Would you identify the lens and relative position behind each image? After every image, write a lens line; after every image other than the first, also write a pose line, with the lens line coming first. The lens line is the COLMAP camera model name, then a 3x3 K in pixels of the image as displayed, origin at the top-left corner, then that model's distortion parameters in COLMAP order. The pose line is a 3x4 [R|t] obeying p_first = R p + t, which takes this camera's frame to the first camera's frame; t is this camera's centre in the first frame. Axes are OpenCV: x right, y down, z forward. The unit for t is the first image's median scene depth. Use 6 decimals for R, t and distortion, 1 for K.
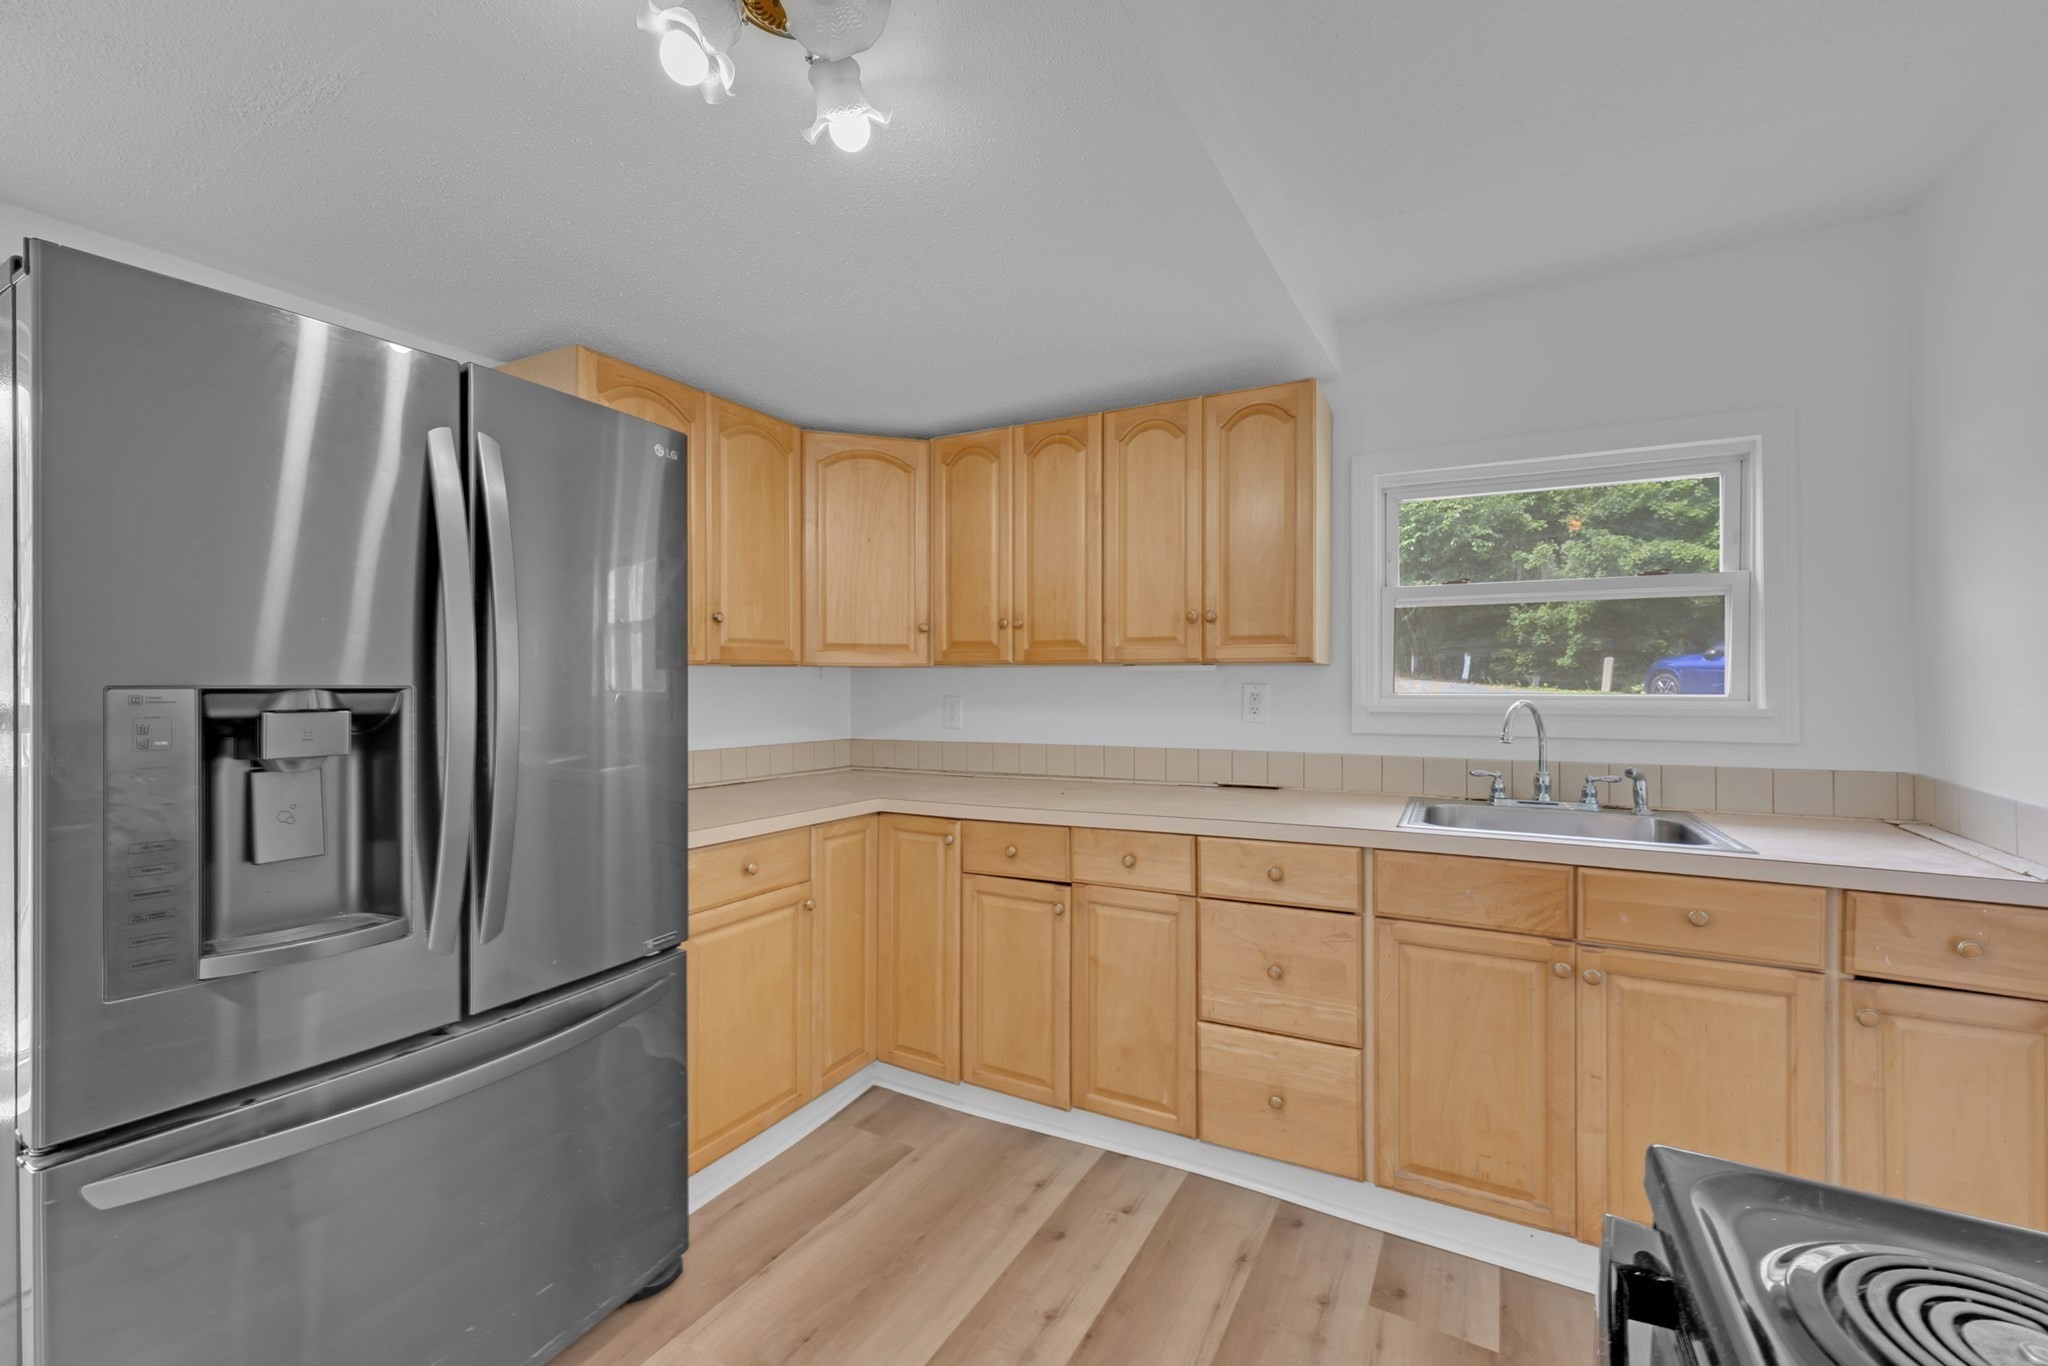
lens RADIAL K [[840.7, 0, 1014.1], [0, 840.7, 684.6], [0, 0, 1]] dist [-0.001686, 0.000047]
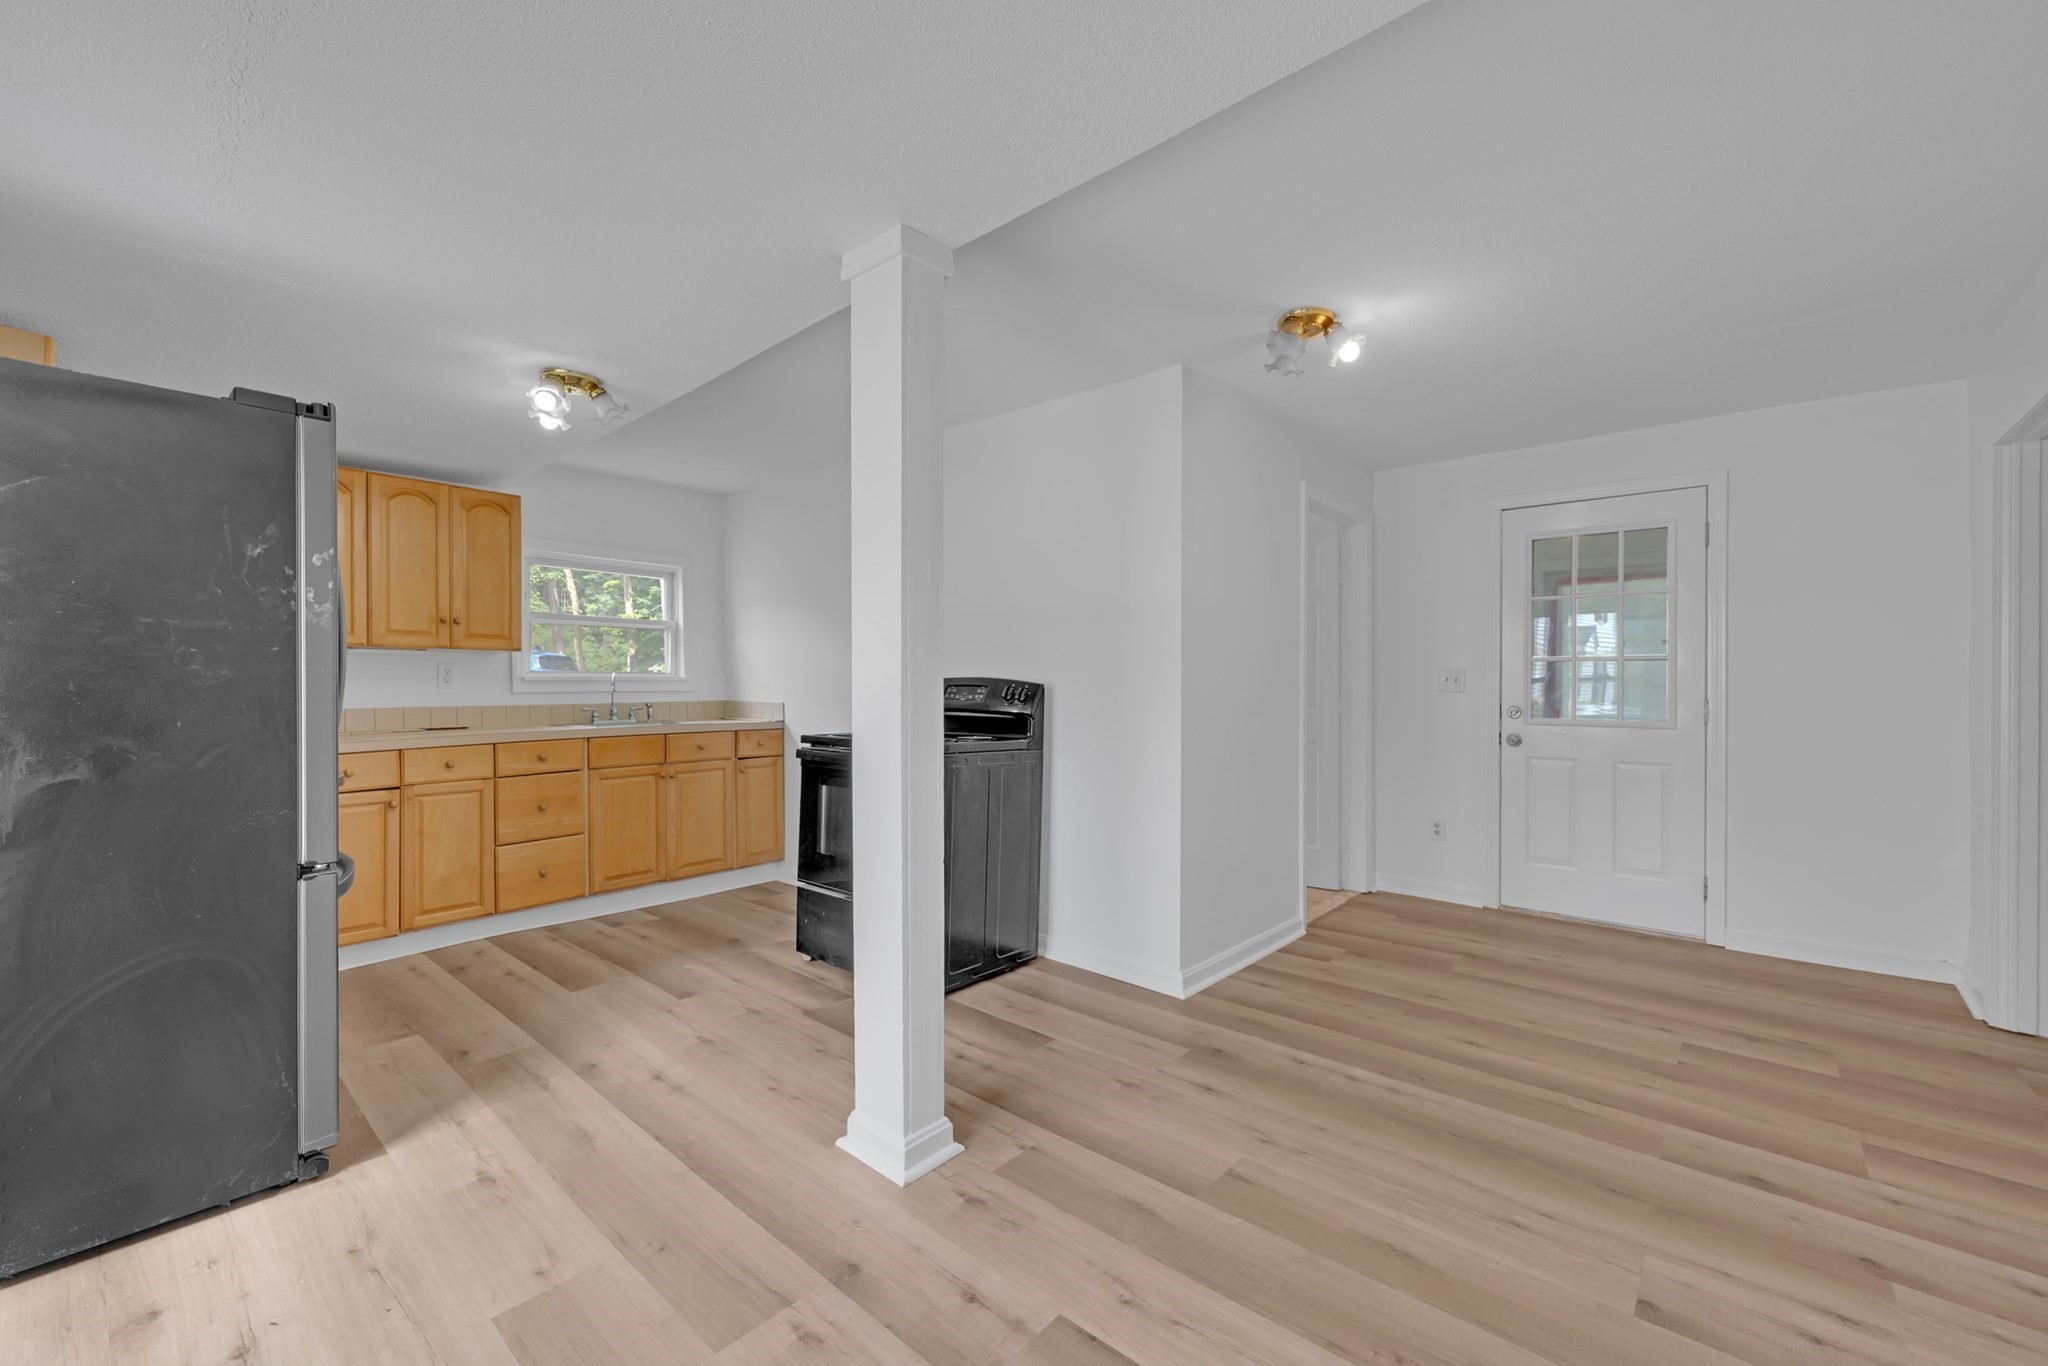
lens RADIAL K [[840.7, 0, 1014.1], [0, 840.7, 684.6], [0, 0, 1]] dist [-0.001686, 0.000047]
pose [[0.214212, 0.003612, 0.976781, -1.280916], [0.012434, 0.999902, -0.006424, 0.076846], [-0.976708, 0.013521, 0.214146, -0.466962]]
